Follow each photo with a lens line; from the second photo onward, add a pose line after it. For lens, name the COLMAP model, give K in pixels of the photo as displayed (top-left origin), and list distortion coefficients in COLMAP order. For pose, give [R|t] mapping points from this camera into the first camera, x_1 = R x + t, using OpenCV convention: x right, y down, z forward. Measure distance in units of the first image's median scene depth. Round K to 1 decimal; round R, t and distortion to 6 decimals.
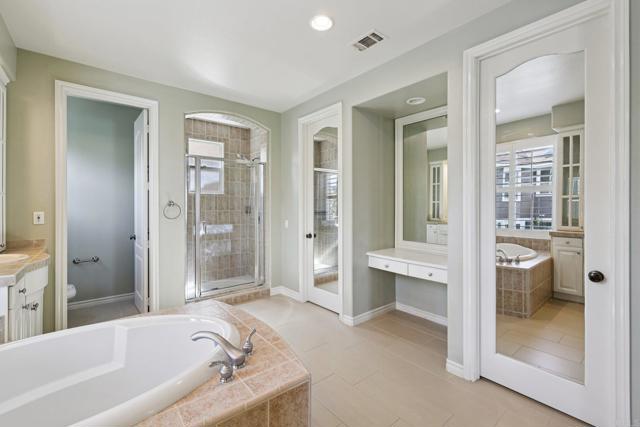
lens RADIAL K [[278.8, 0, 320.6], [0, 278.8, 207.0], [0, 0, 1]] dist [0.002429, 0.000199]
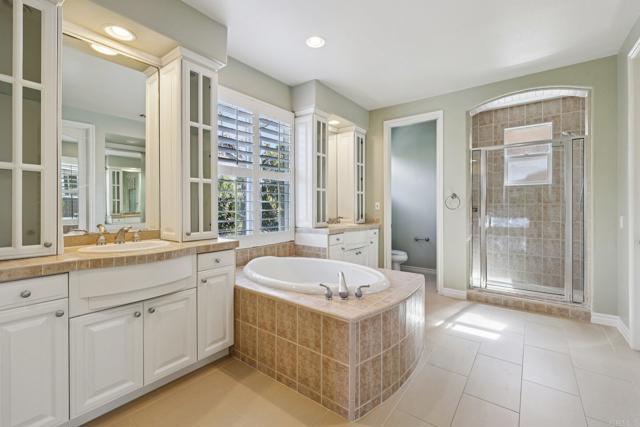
lens RADIAL K [[278.8, 0, 320.6], [0, 278.8, 207.0], [0, 0, 1]] dist [0.002429, 0.000199]
pose [[0.237972, 0.004762, -0.971260, 0.367774], [-0.002593, 0.999988, 0.004267, 0.025493], [0.971268, 0.001503, 0.237982, 0.174715]]
